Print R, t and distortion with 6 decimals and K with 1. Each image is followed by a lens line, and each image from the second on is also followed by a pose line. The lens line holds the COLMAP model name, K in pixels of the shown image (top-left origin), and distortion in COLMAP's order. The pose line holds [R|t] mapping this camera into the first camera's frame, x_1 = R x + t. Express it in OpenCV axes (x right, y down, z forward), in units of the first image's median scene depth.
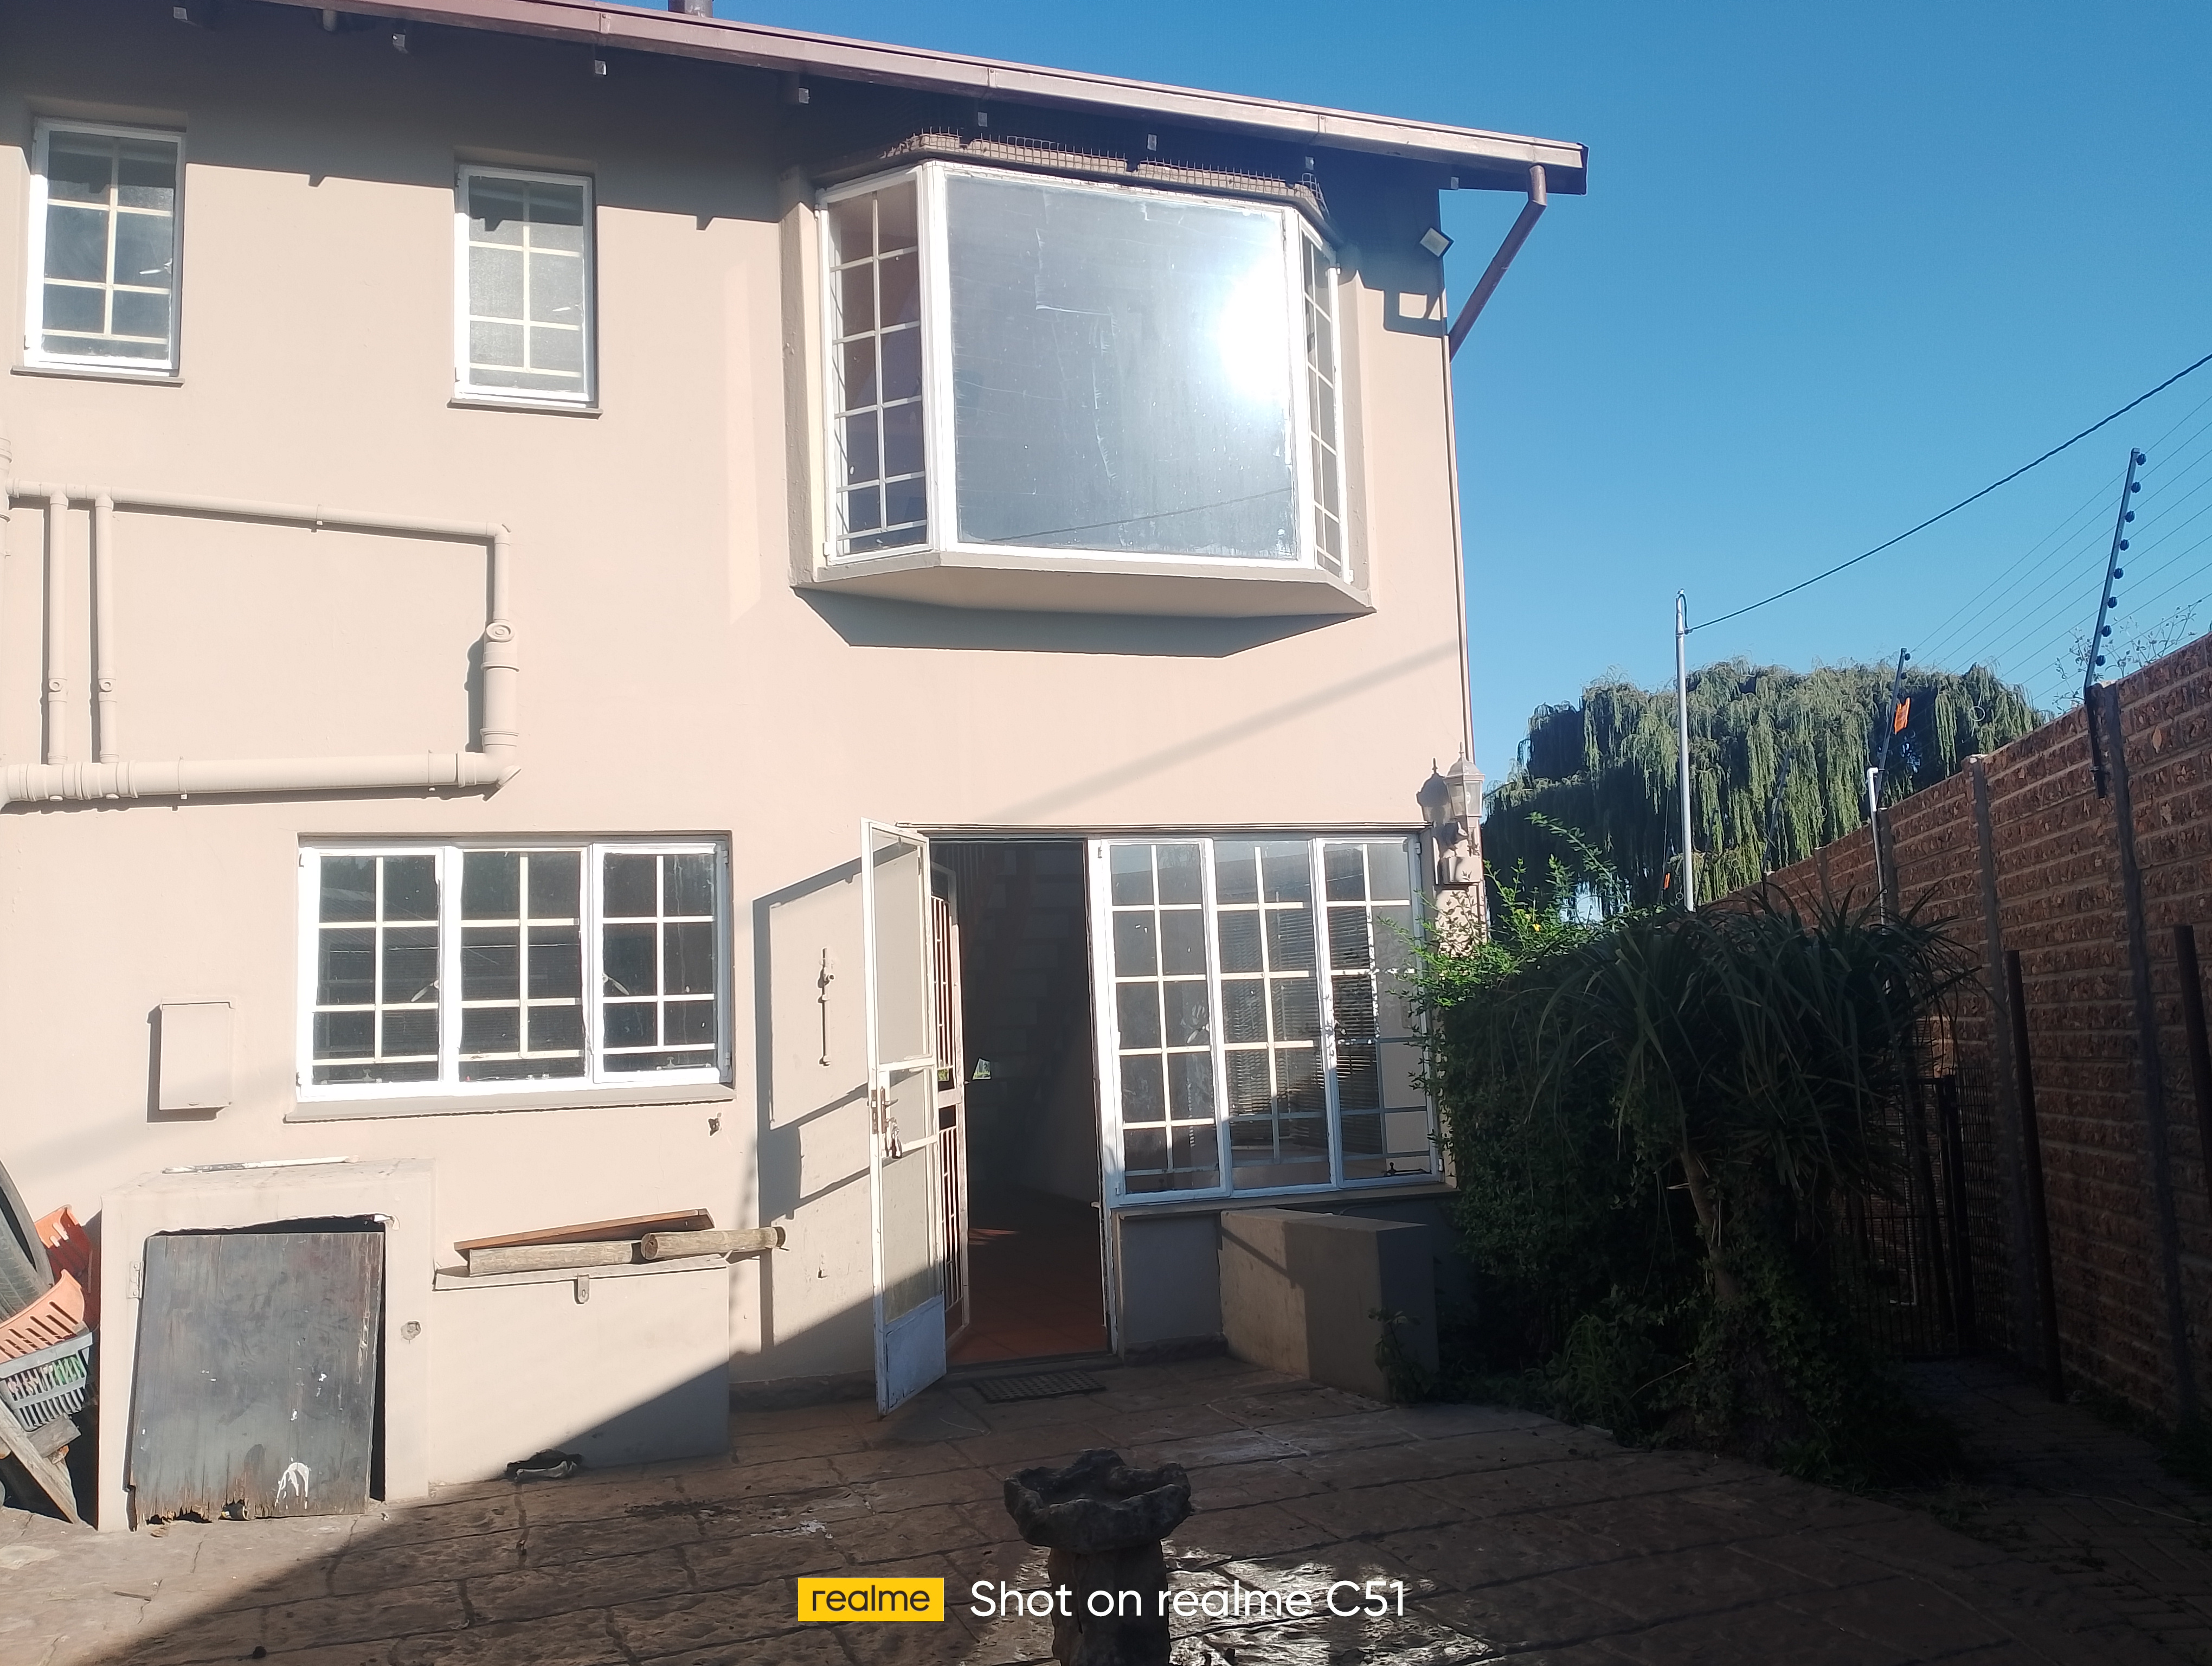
lens RADIAL K [[1764.7, 0, 1097.1], [0, 1764.7, 814.4], [0, 0, 1]] dist [0.016872, -0.005906]
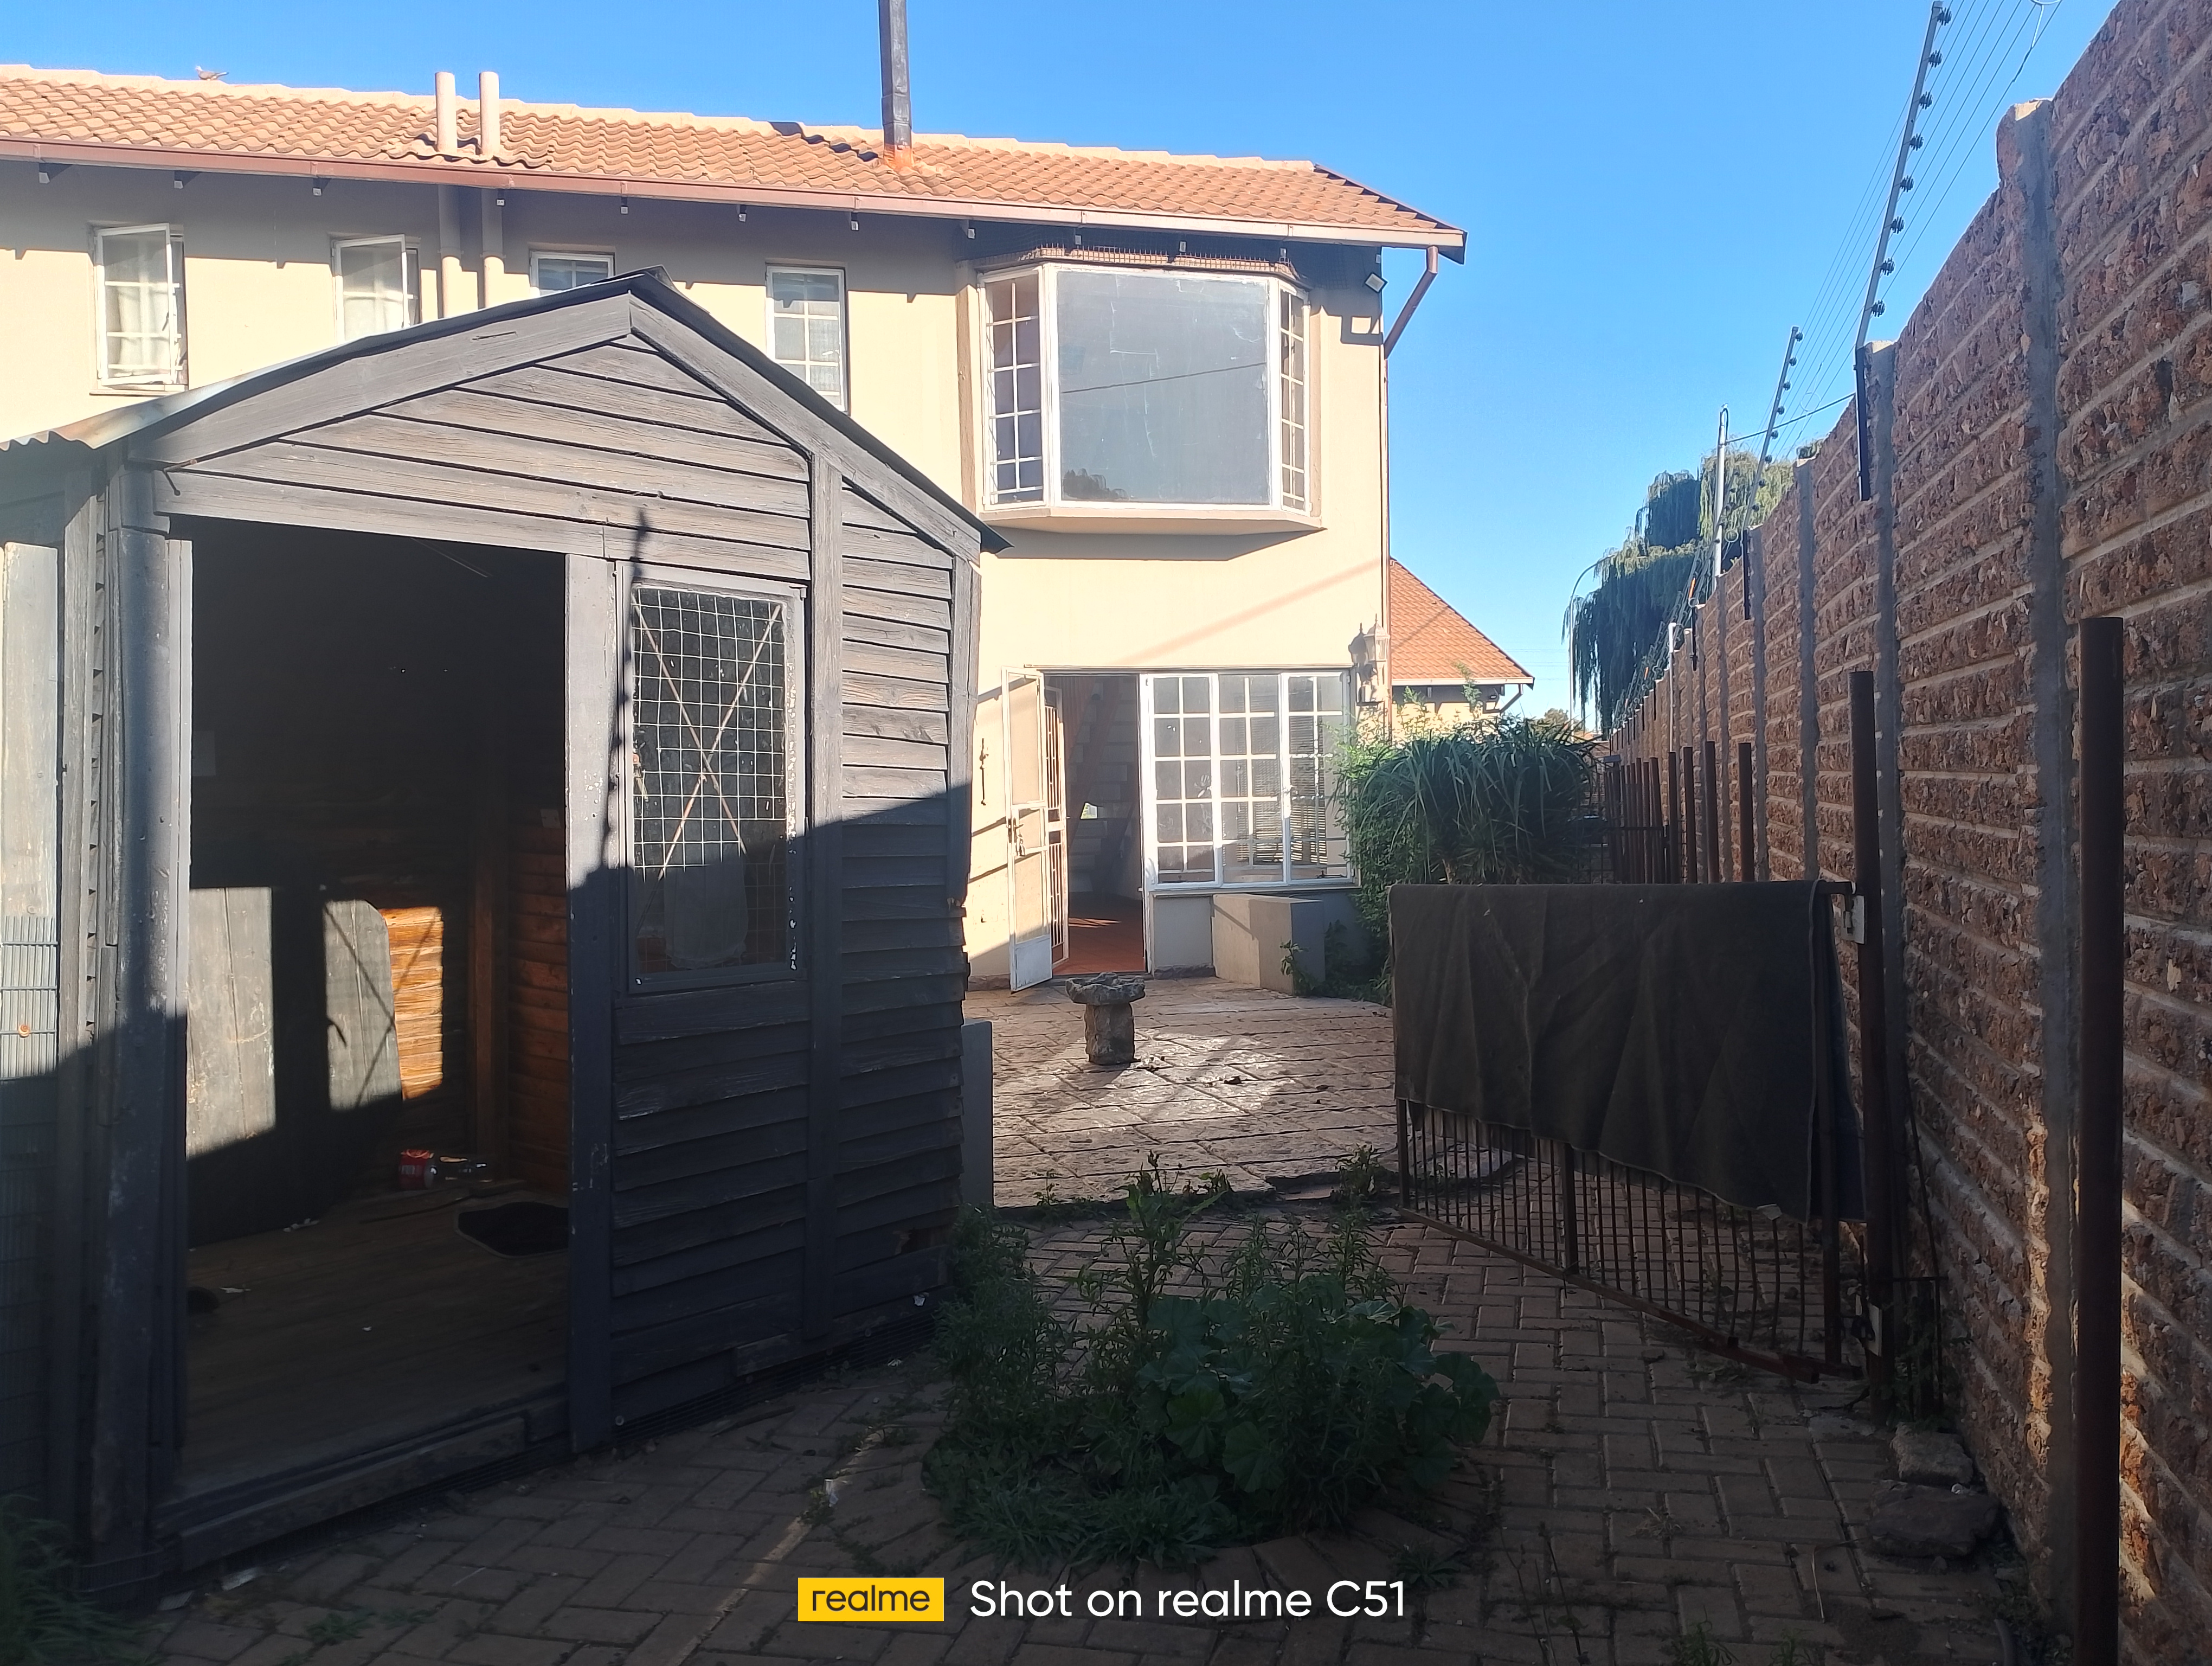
lens RADIAL K [[1764.7, 0, 1112.7], [0, 1764.7, 834.1], [0, 0, 1]] dist [0.016872, -0.005906]
pose [[0.997287, 0.023181, -0.069861, 0.088161], [-0.012140, 0.987919, 0.154492, -0.092401], [0.072599, -0.153225, 0.985521, -0.654946]]
